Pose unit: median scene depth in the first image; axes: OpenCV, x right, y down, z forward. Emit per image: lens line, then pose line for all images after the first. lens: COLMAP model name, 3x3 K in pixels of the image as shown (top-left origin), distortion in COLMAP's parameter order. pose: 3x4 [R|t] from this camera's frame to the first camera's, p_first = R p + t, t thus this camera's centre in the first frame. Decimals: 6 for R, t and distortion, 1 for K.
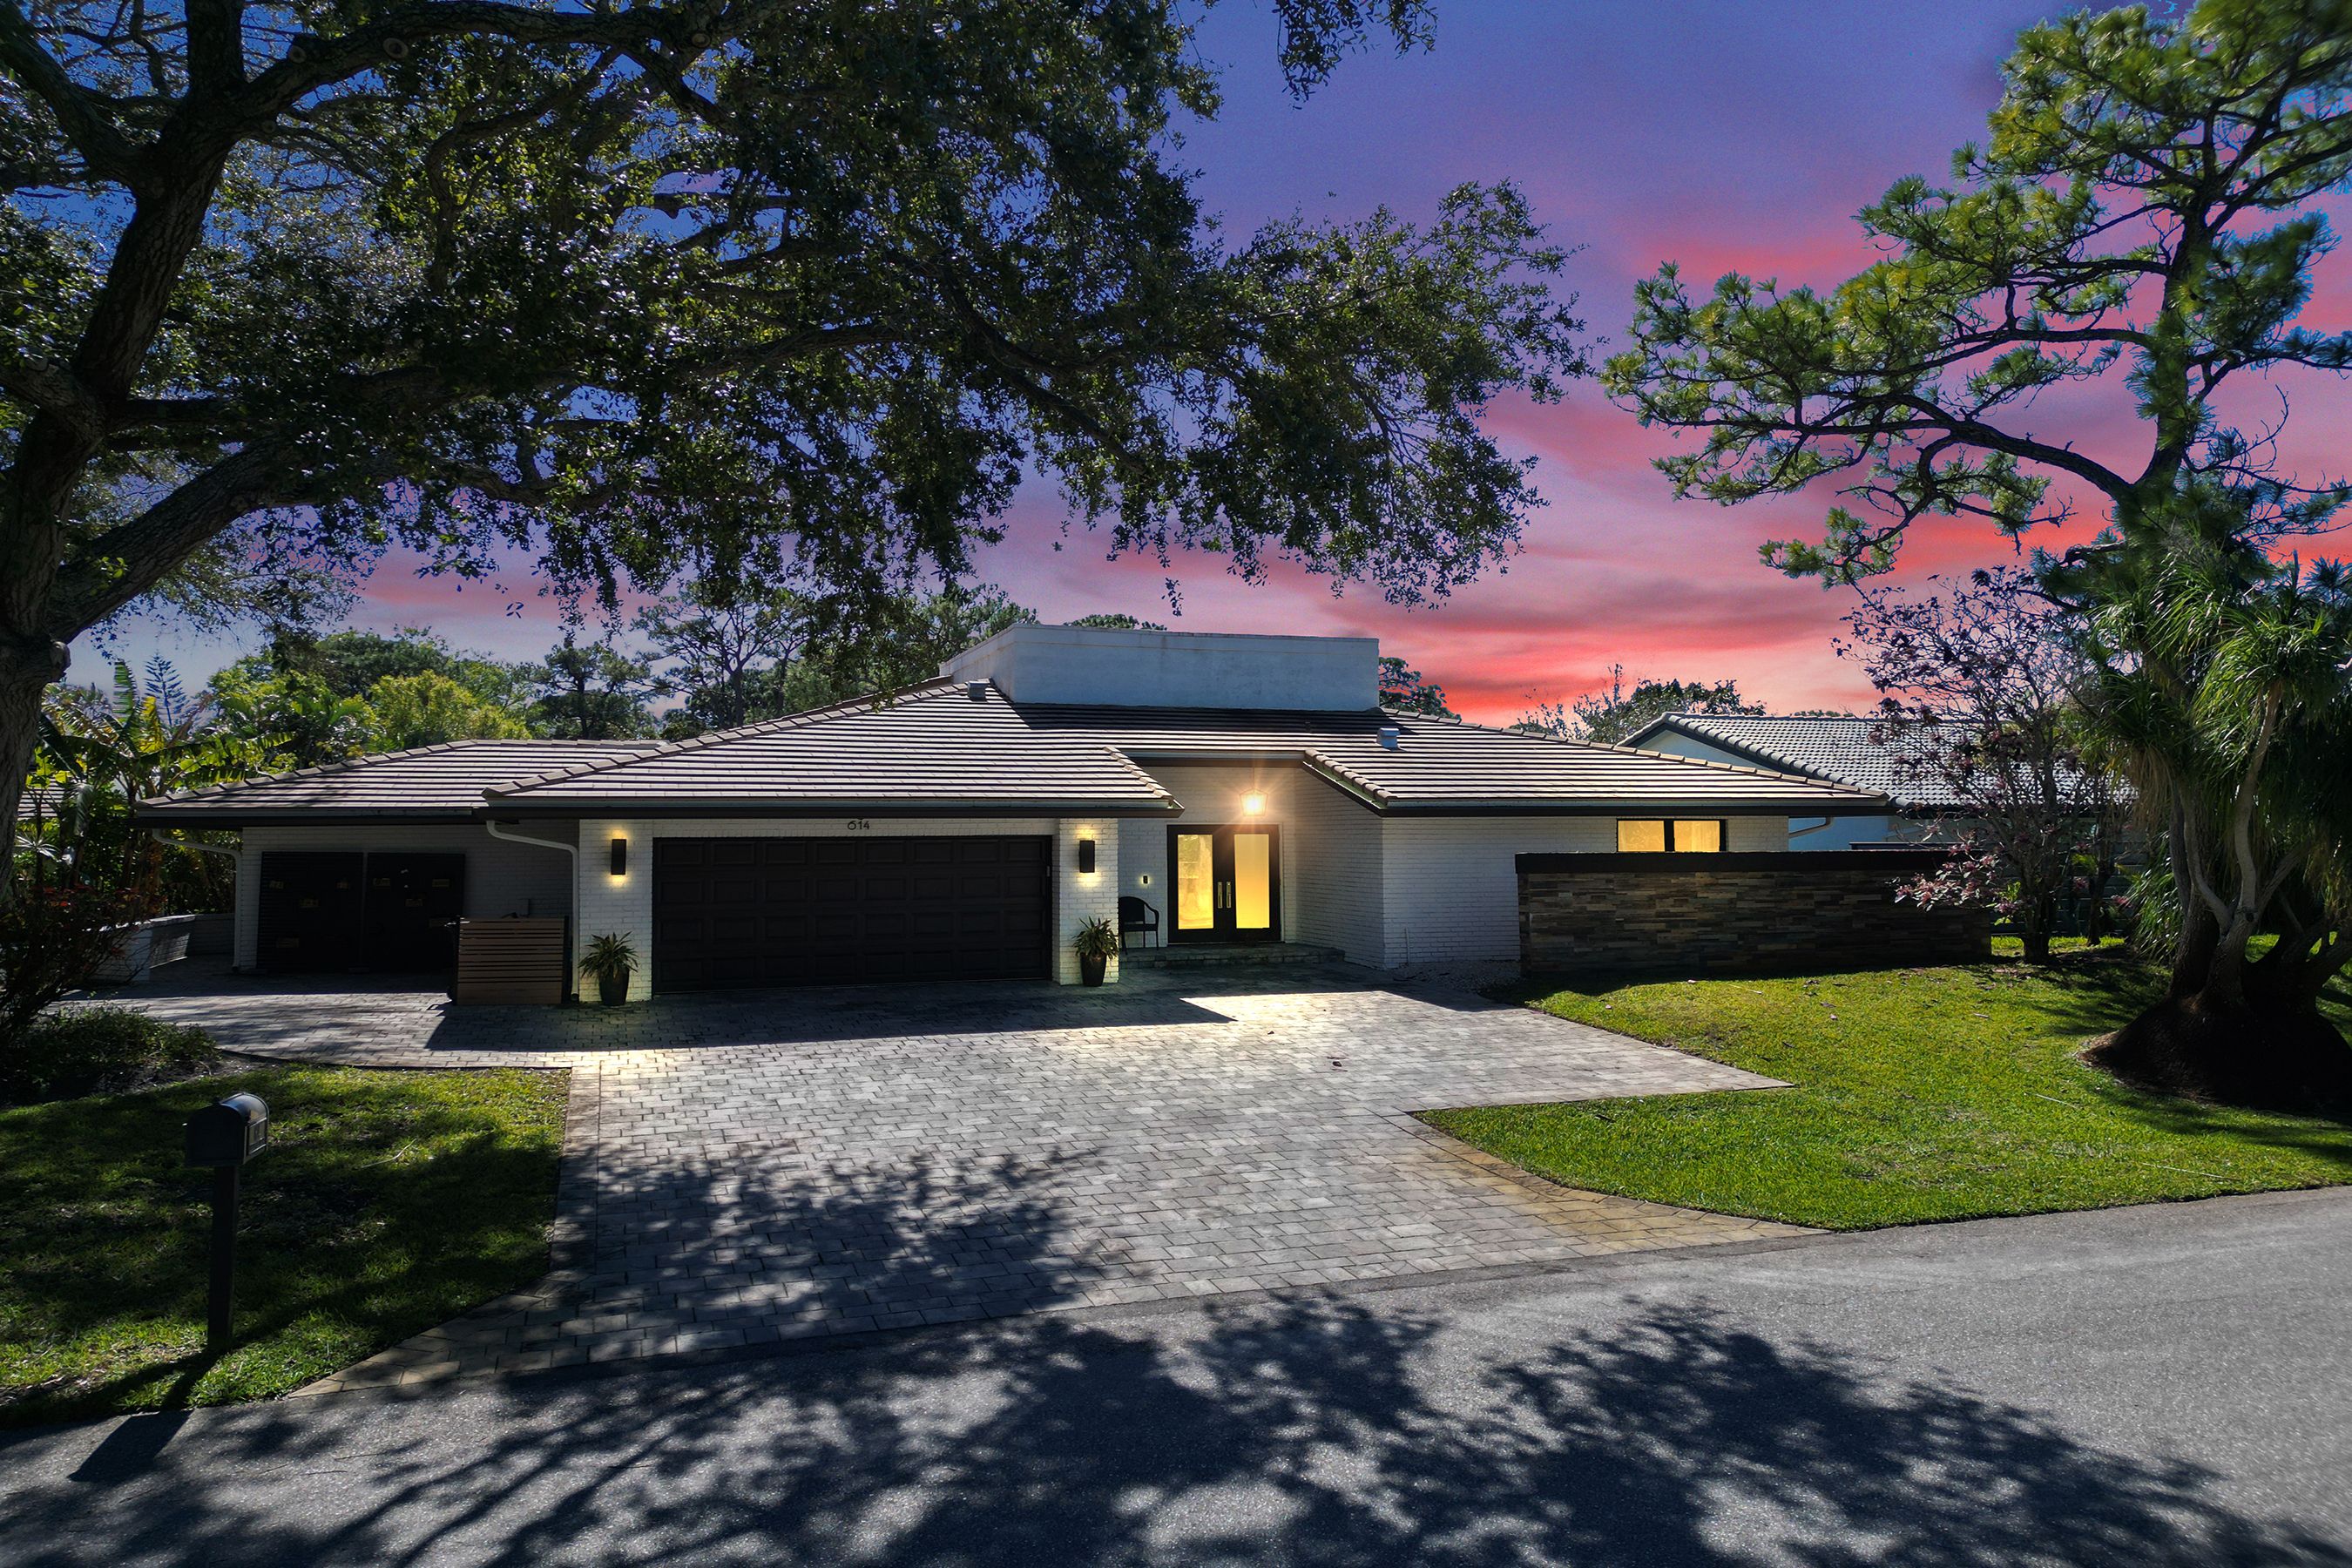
lens RADIAL K [[1682.3, 0, 1176.0], [0, 1682.3, 784.0], [0, 0, 1]] dist [0.081923, -0.126869]
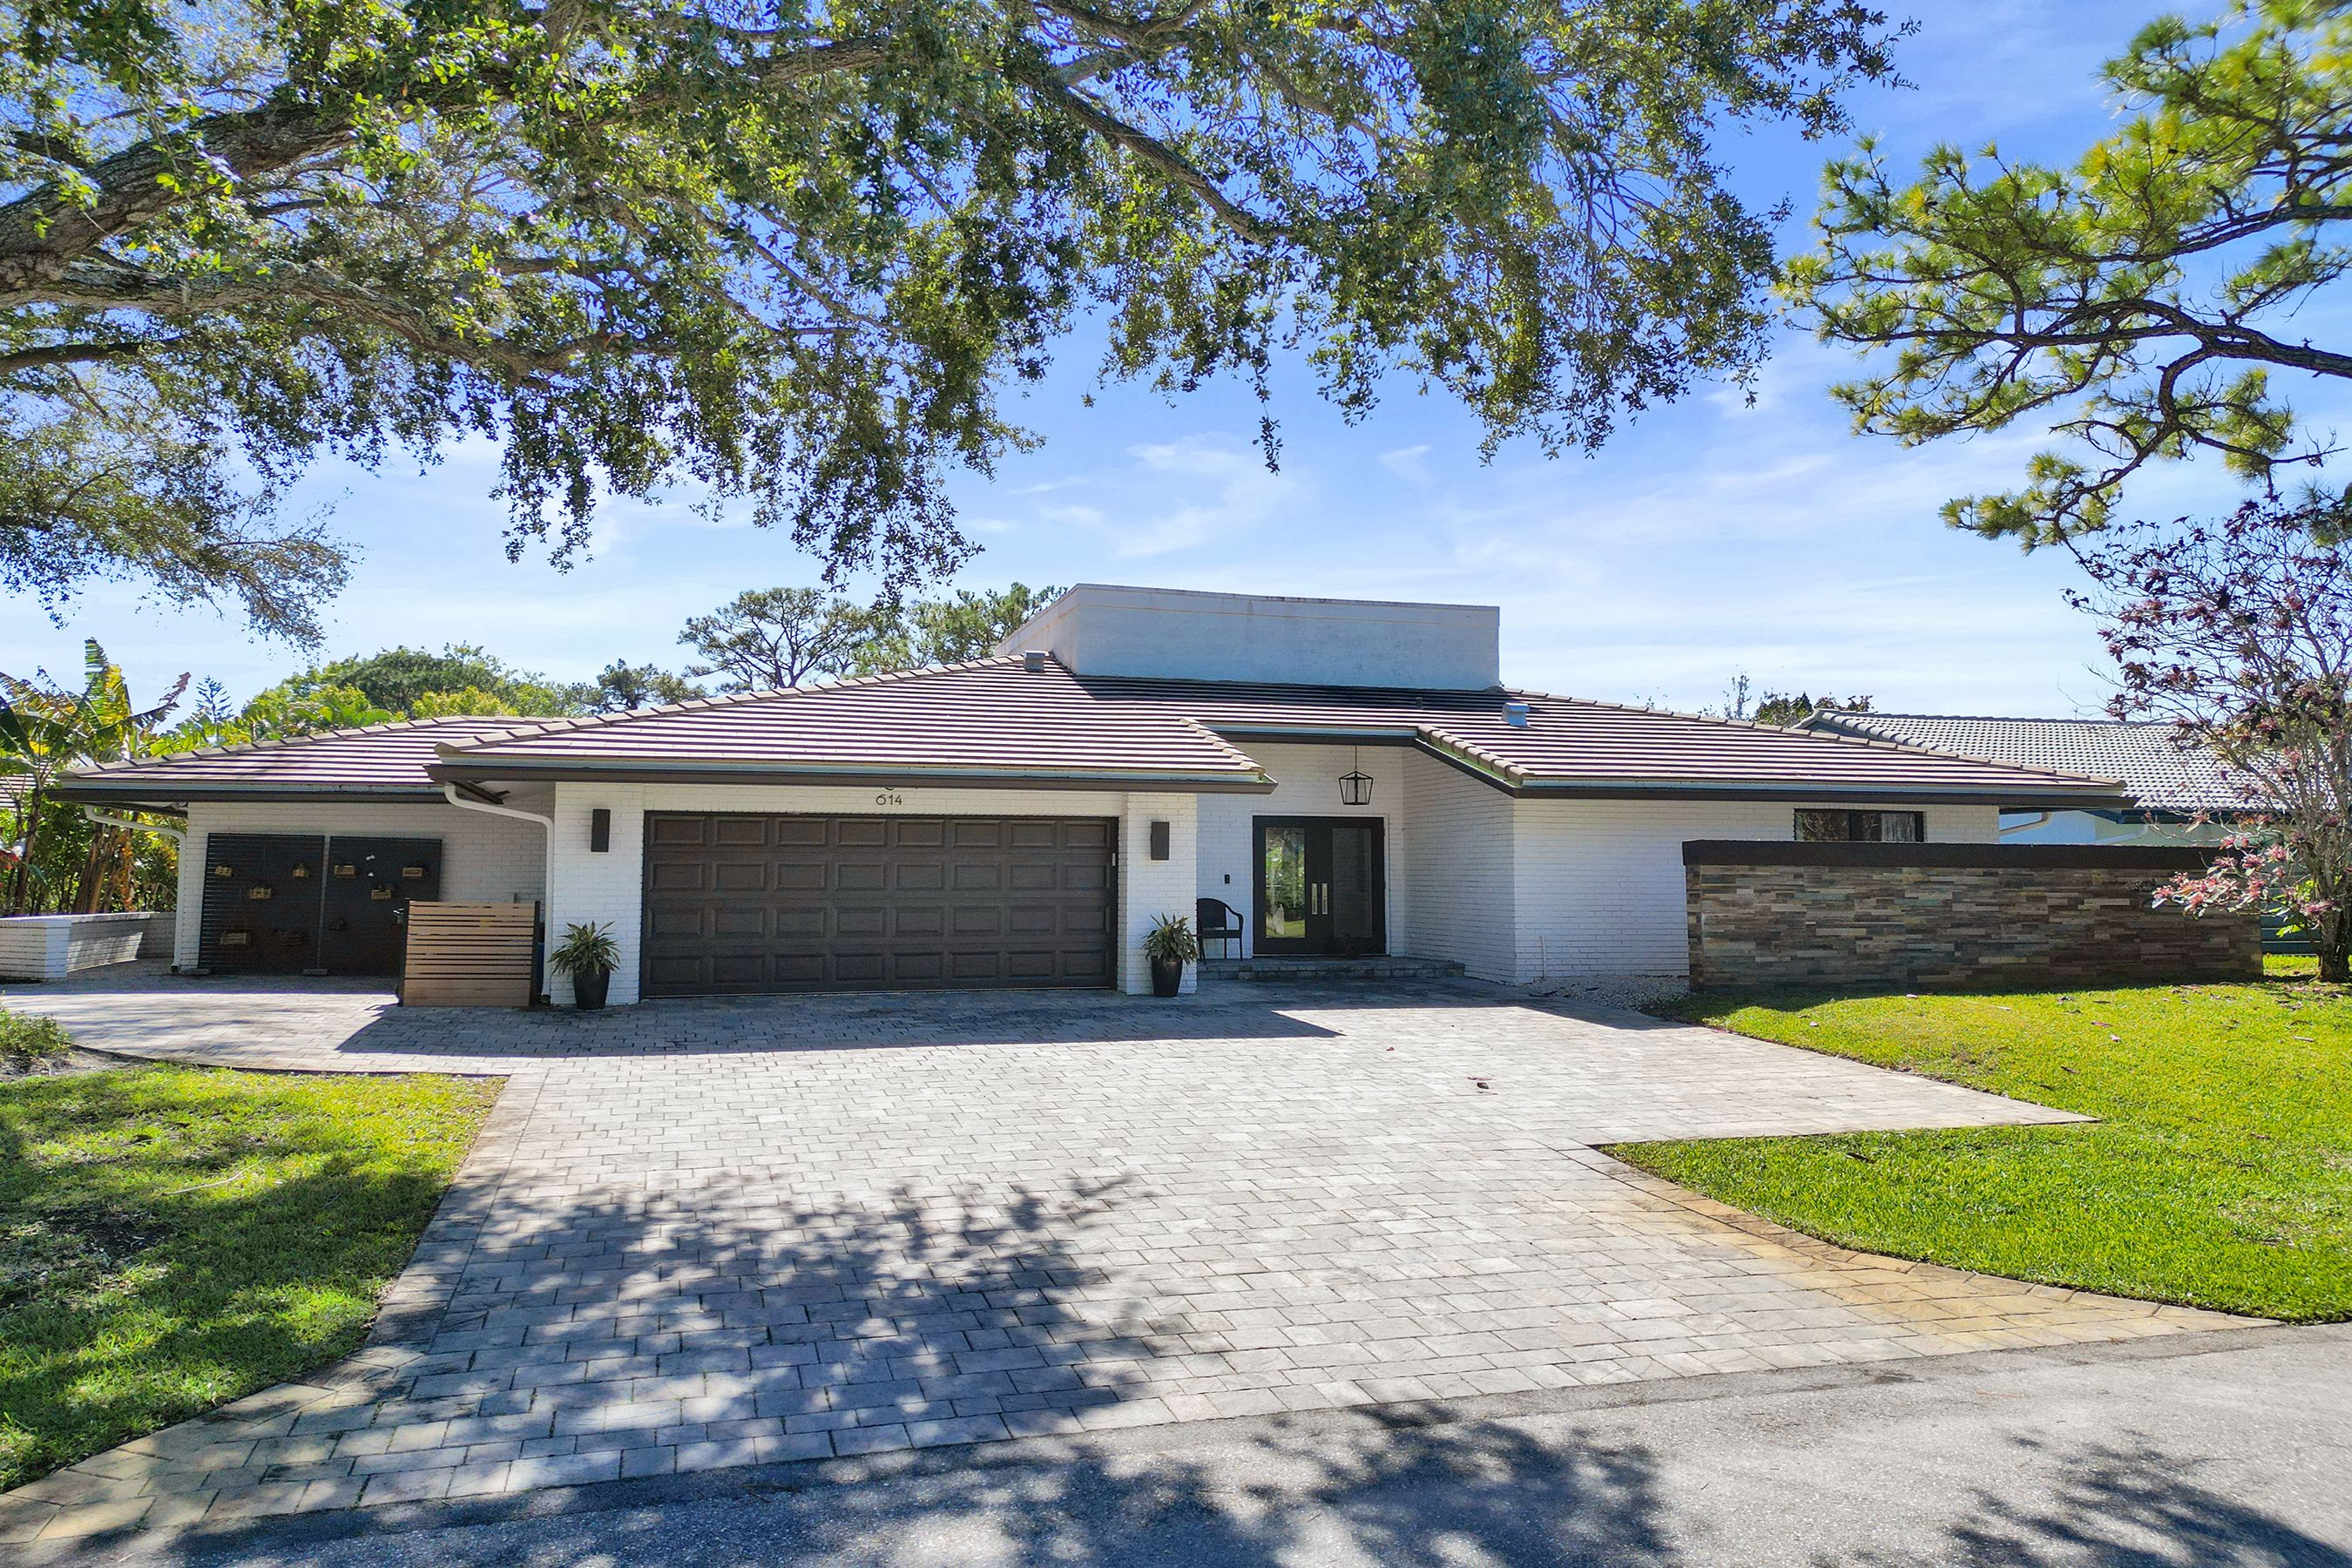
lens RADIAL K [[1665.2, 0, 1176.0], [0, 1665.2, 784.0], [0, 0, 1]] dist [0.059863, -0.058971]
pose [[0.999147, 0.006323, -0.040805, -0.011966], [-0.007782, 0.999333, -0.035688, 0.044775], [0.040552, 0.035975, 0.998530, 0.177571]]
